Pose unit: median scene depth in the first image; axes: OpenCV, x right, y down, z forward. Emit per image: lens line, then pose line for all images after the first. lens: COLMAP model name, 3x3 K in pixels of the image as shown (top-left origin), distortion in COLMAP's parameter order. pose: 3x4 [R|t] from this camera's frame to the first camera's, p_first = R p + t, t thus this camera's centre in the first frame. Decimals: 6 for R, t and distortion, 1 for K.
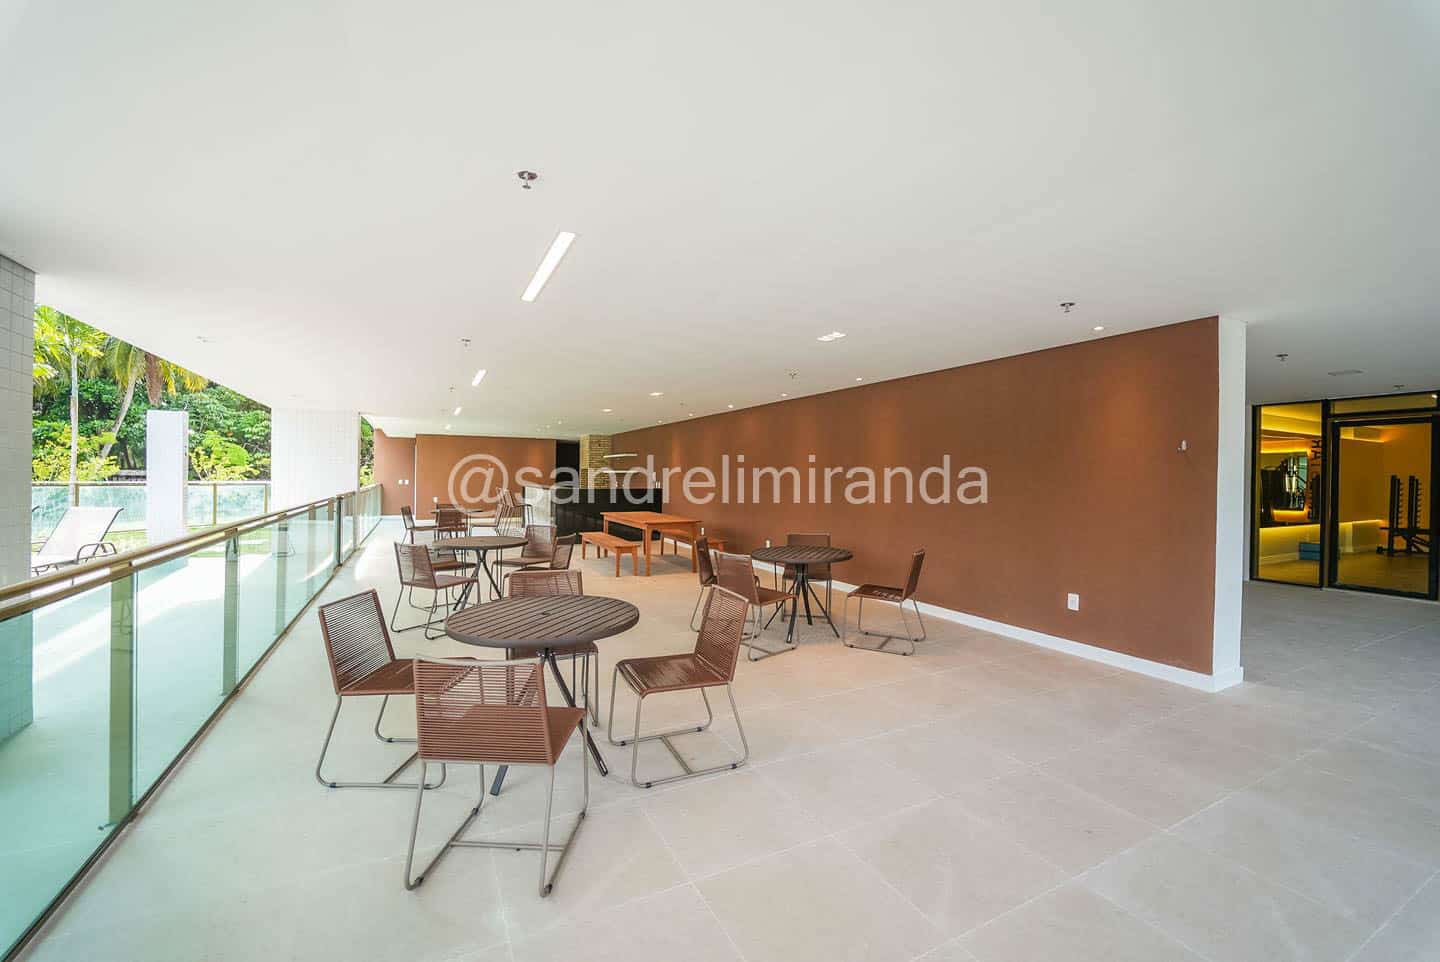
lens RADIAL K [[594.4, 0, 720.0], [0, 594.4, 481.0], [0, 0, 1]] dist [-0.020753, 0.000075]
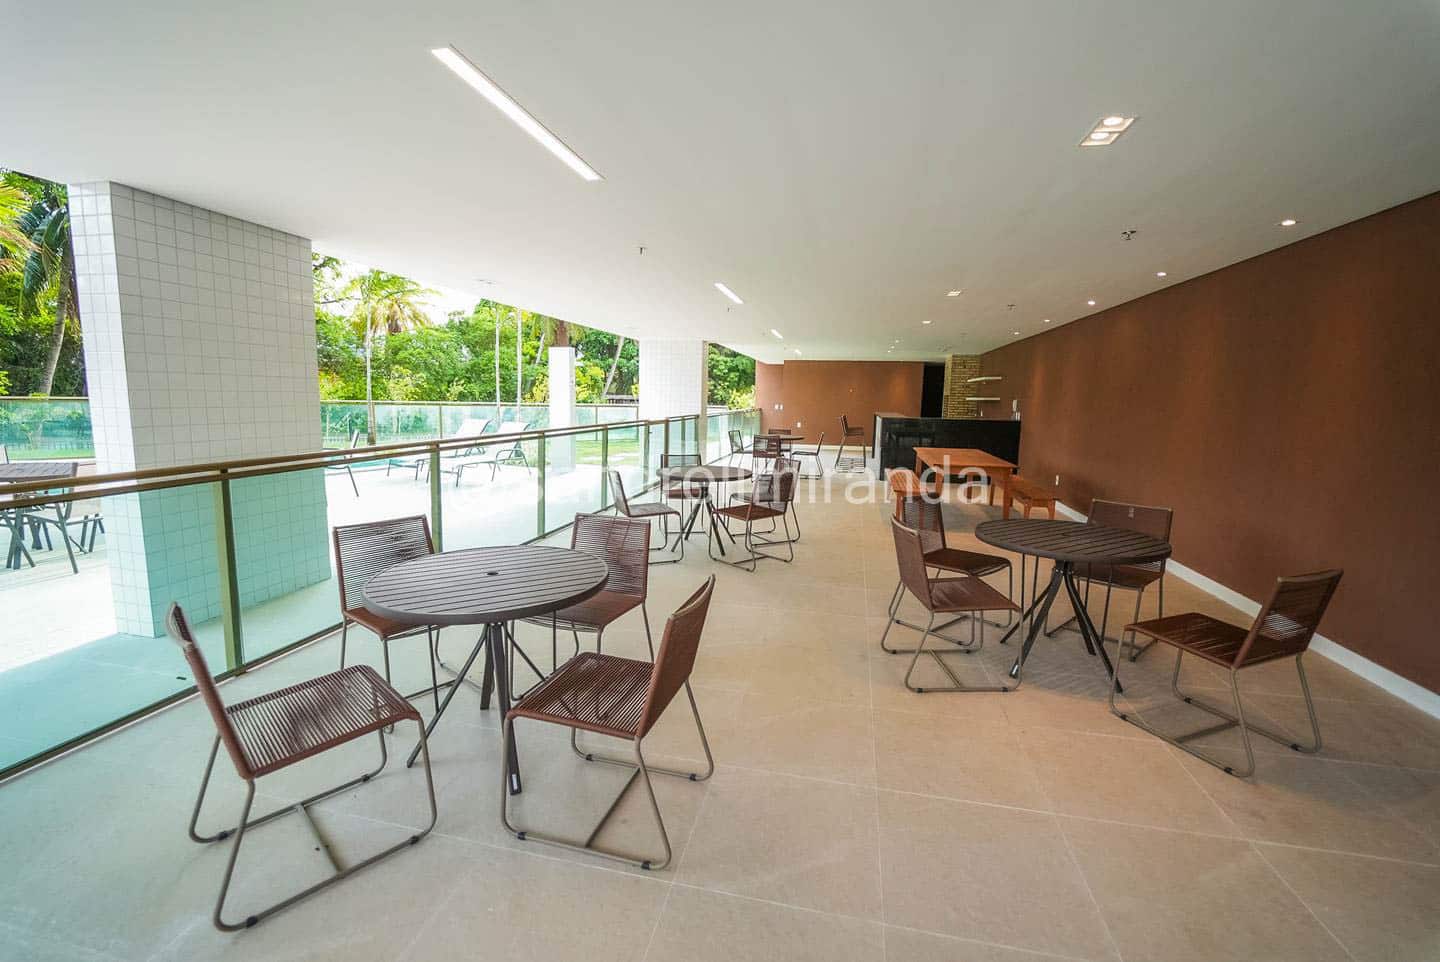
lens RADIAL K [[594.4, 0, 720.0], [0, 594.4, 481.0], [0, 0, 1]] dist [-0.020753, 0.000075]
pose [[0.764943, 0.094180, -0.637175, 0.152360], [-0.015263, 0.991625, 0.128247, -0.003645], [0.643917, -0.088377, 0.759974, 0.206893]]
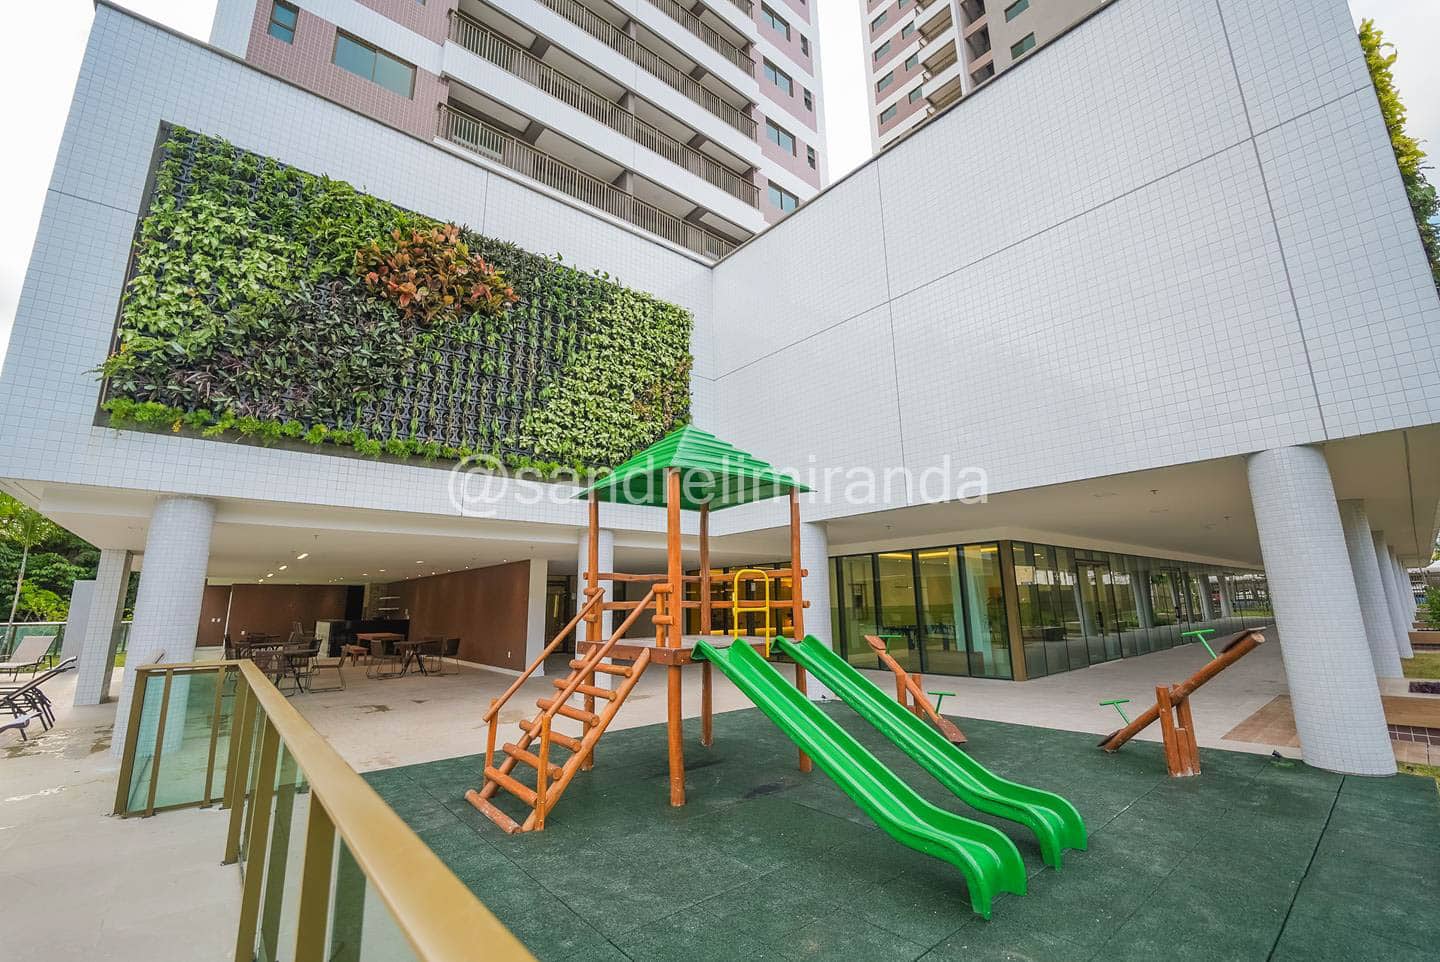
lens RADIAL K [[594.4, 0, 720.0], [0, 594.4, 481.0], [0, 0, 1]] dist [-0.020753, 0.000075]
pose [[0.971572, 0.018005, 0.236057, 0.483000], [0.031369, 0.978522, -0.203743, 0.000941], [-0.234655, 0.205356, 0.950140, -1.118721]]
